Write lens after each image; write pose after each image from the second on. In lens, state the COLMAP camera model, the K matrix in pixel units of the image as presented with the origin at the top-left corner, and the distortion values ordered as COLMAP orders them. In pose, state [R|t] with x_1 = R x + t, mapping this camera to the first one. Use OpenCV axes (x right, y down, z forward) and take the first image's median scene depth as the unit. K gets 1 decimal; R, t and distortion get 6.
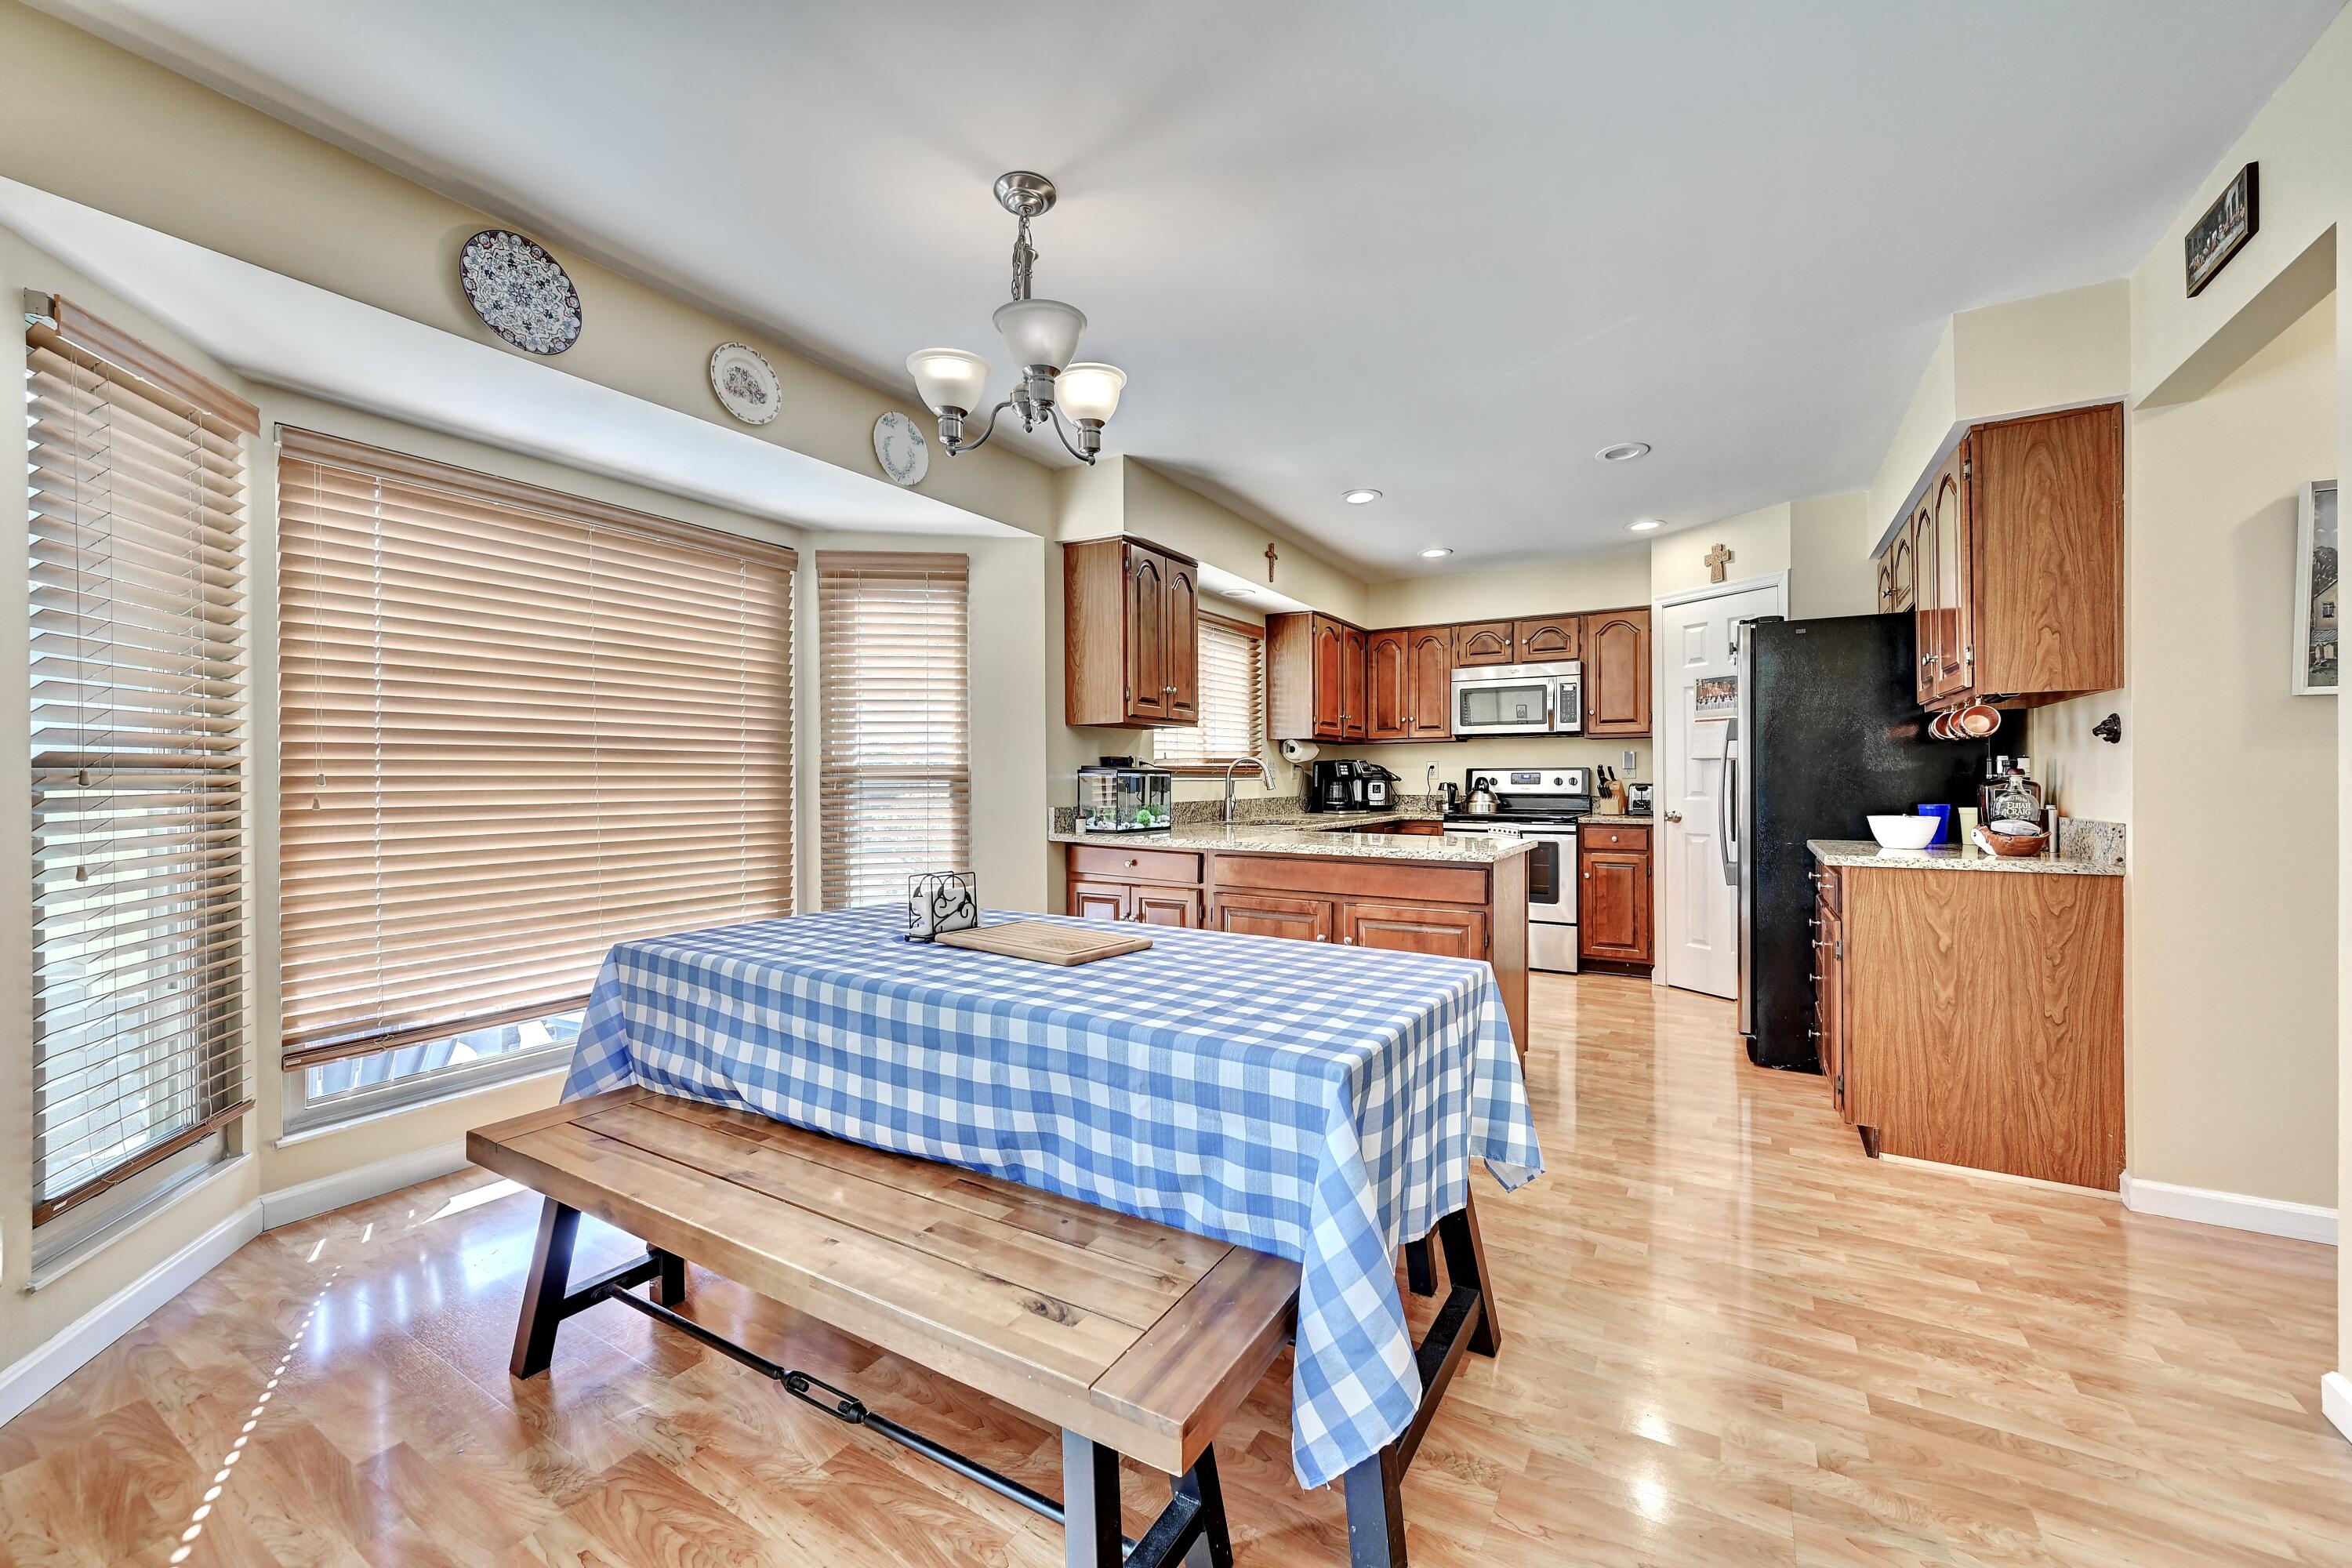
lens RADIAL K [[919.6, 0, 1177.9], [0, 919.6, 780.4], [0, 0, 1]] dist [0.001966, -0.000768]
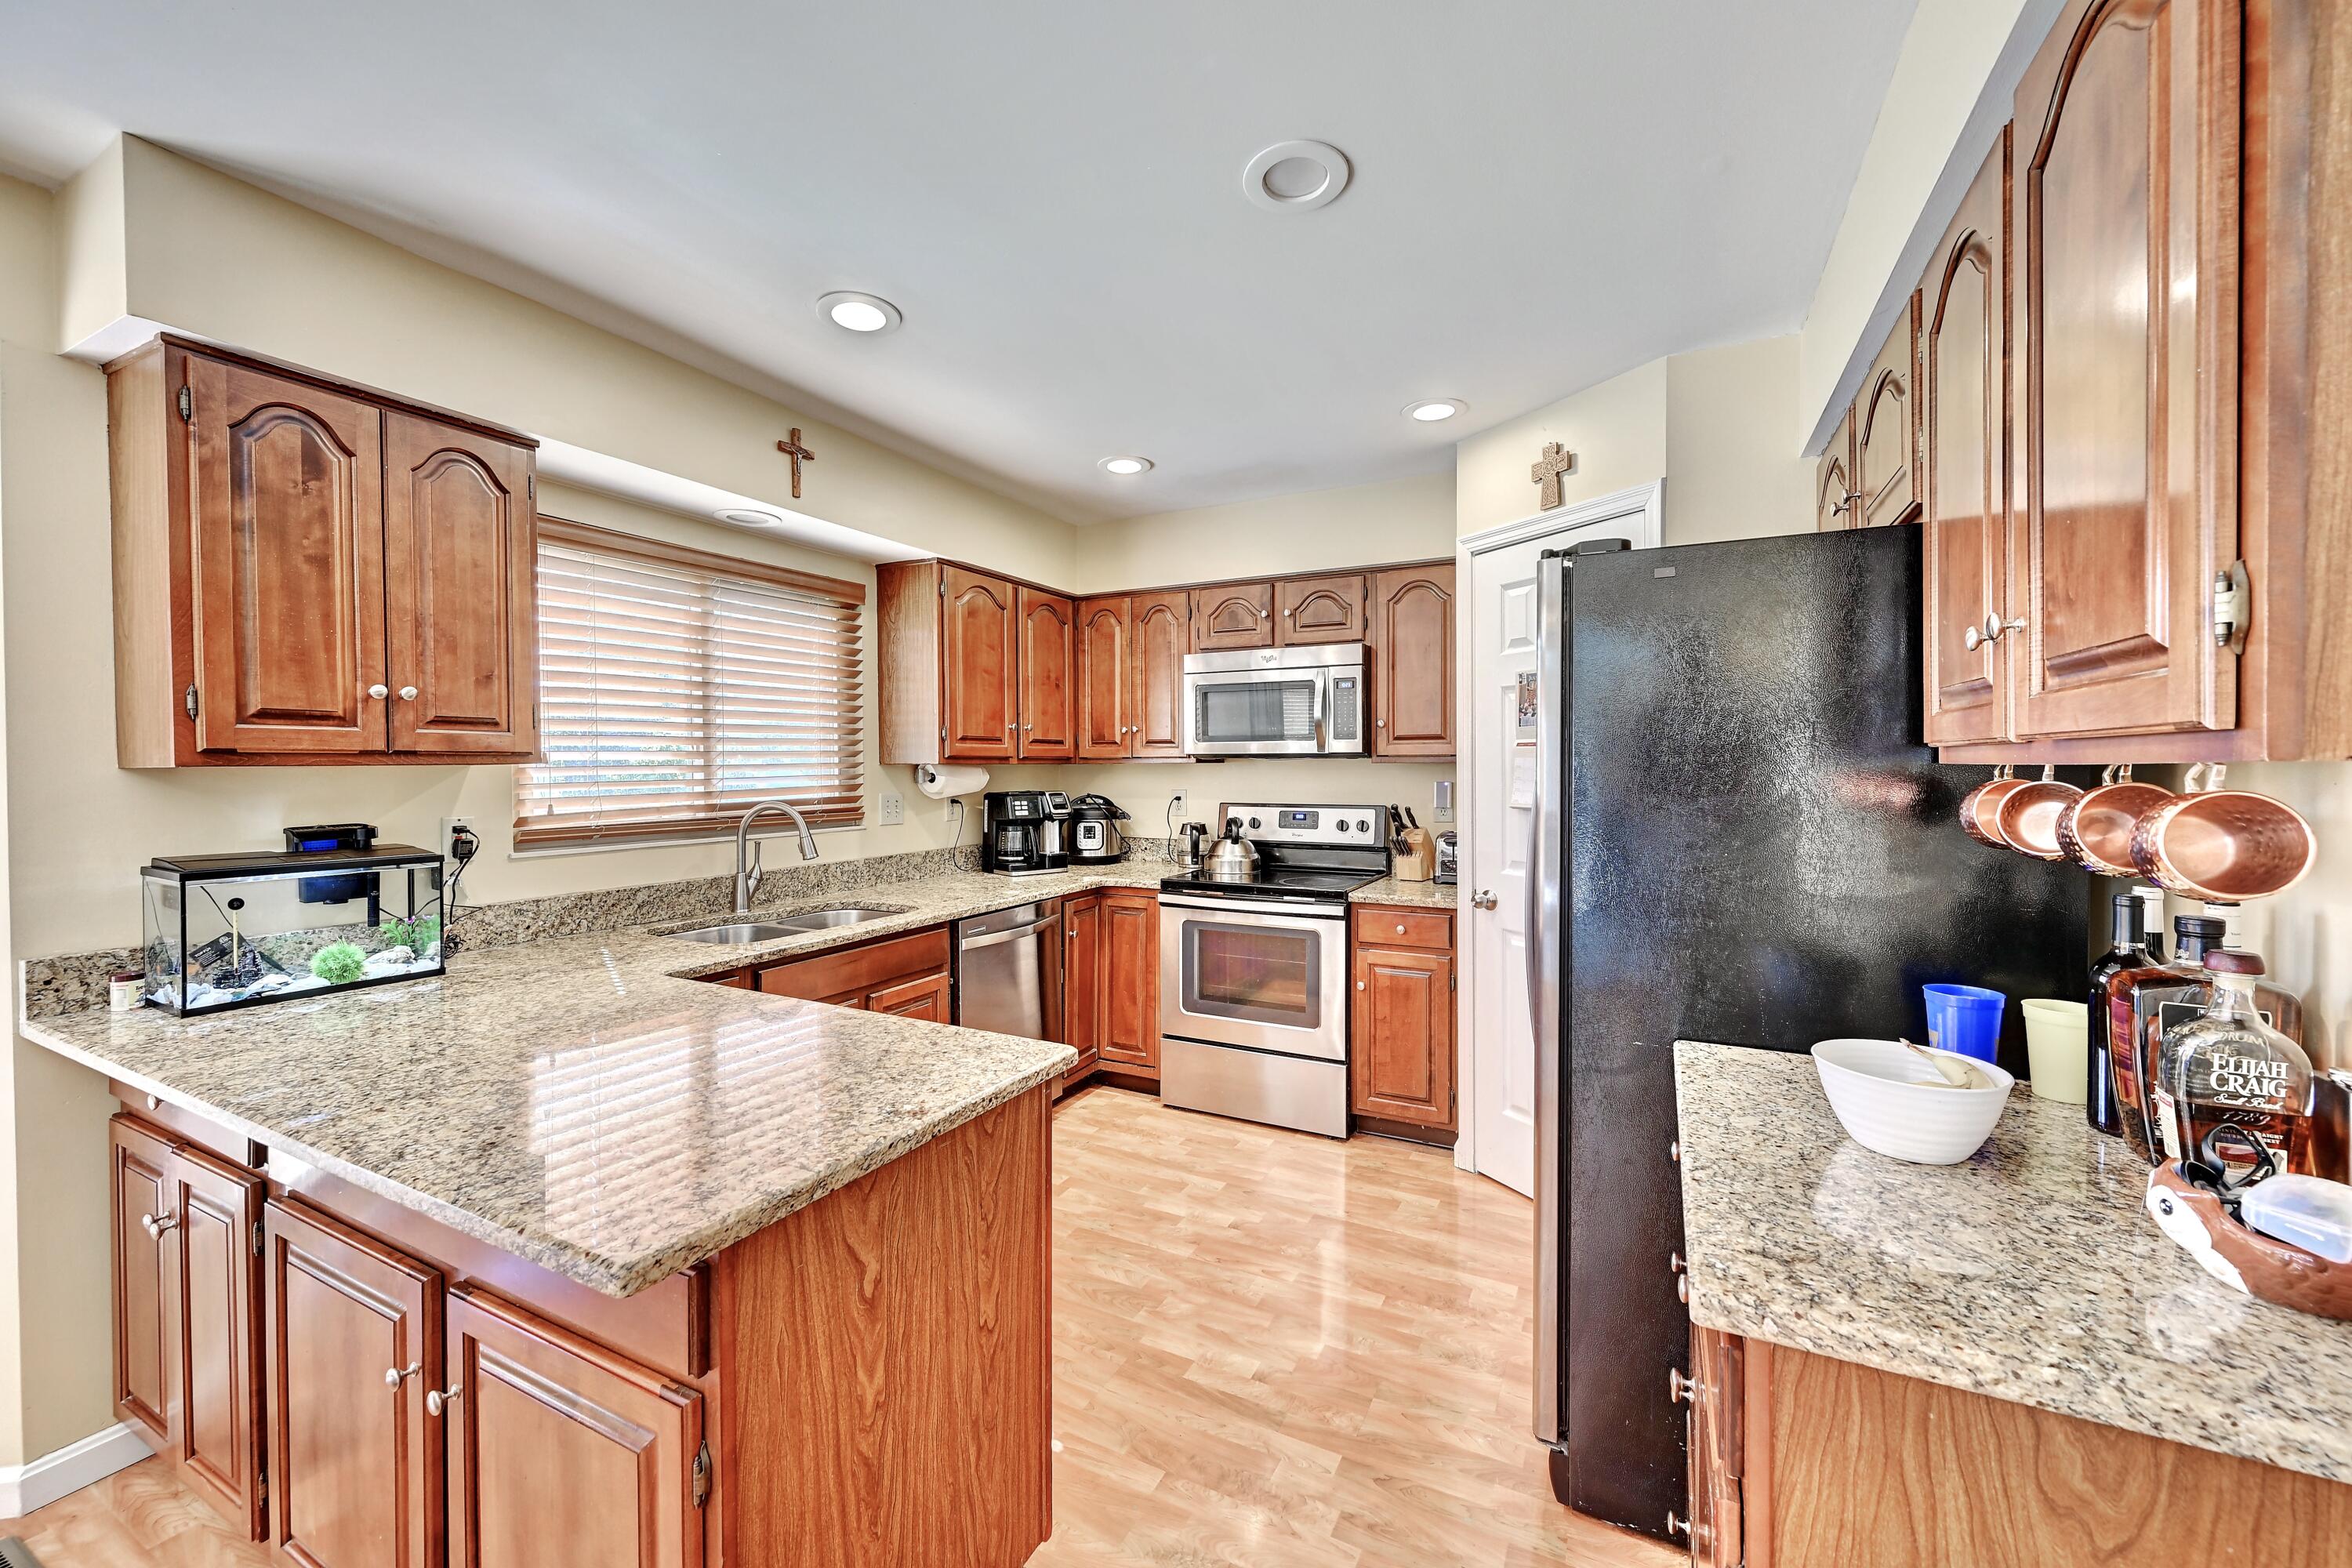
lens RADIAL K [[919.6, 0, 1177.9], [0, 919.6, 780.4], [0, 0, 1]] dist [0.001966, -0.000768]
pose [[0.997709, -0.000922, 0.067653, 0.265567], [-0.000115, 0.999882, 0.015330, -0.044076], [-0.067659, -0.015302, 0.997591, 0.367900]]
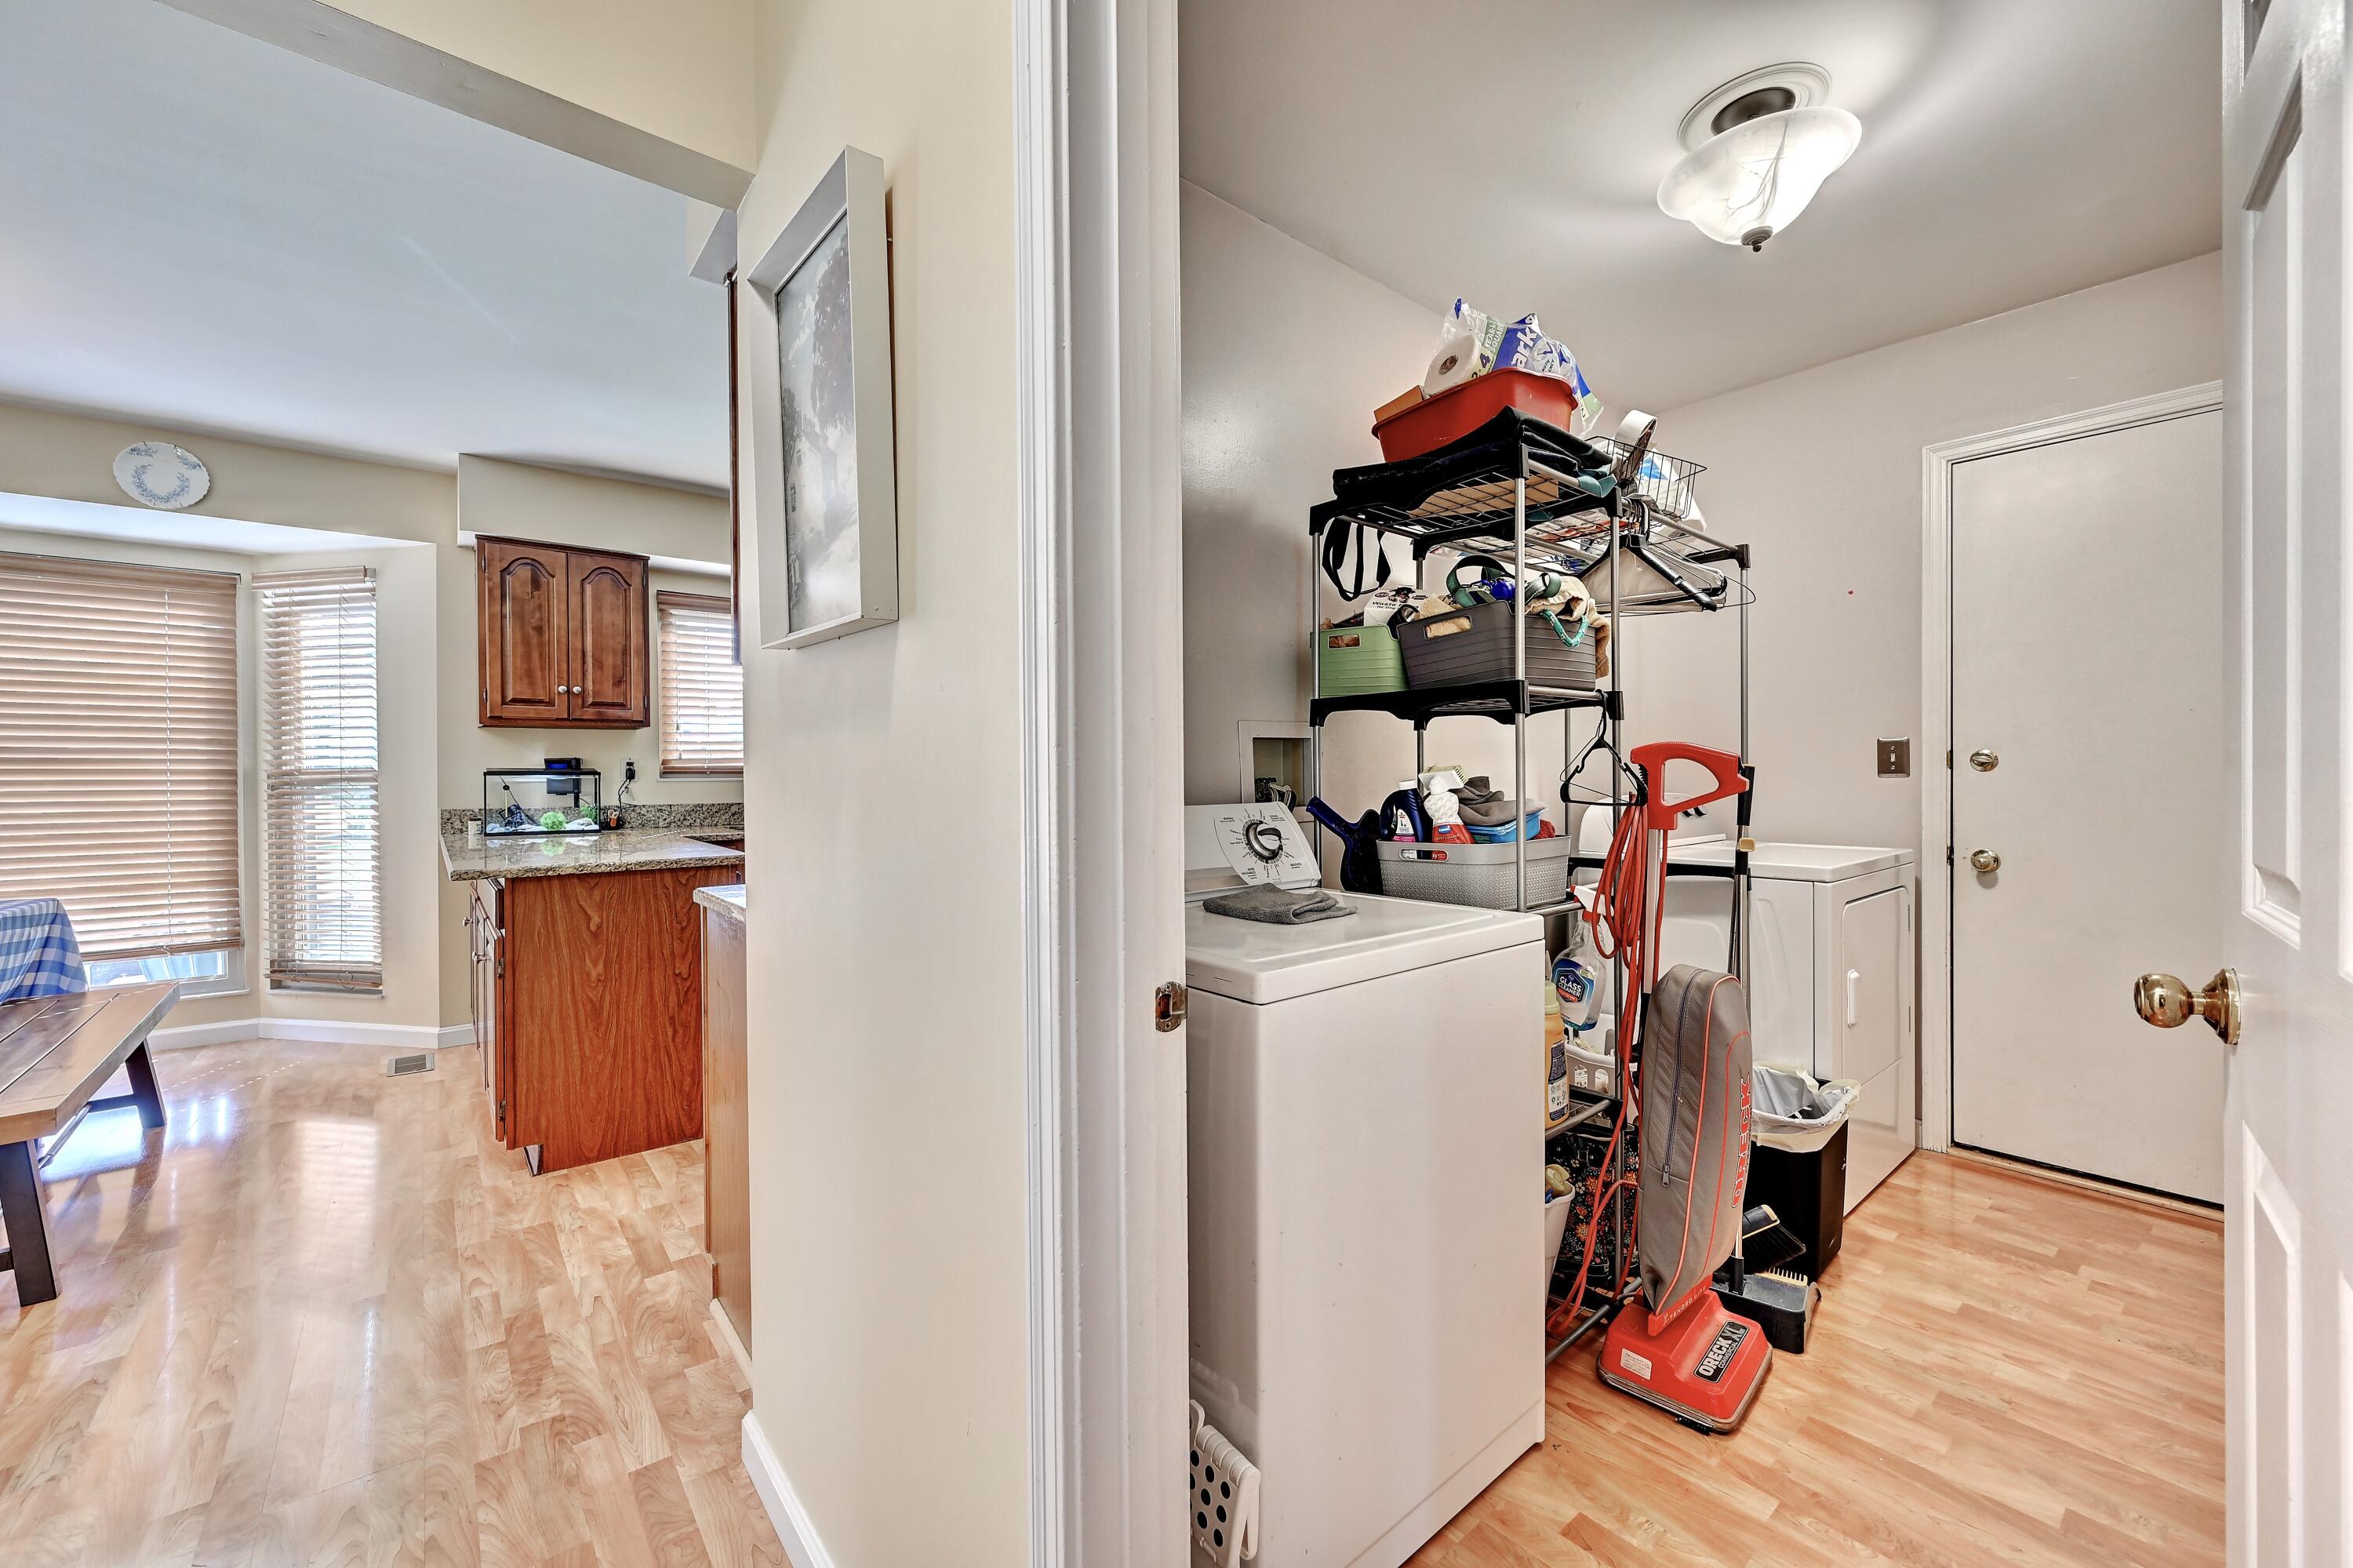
lens RADIAL K [[920.0, 0, 1178.4], [0, 920.0, 780.4], [0, 0, 1]] dist [0.001966, -0.000768]
pose [[0.942728, -0.000756, -0.333562, 0.676901], [0.003435, 0.999966, 0.007441, -0.005337], [0.333545, -0.008161, 0.942699, 0.218484]]
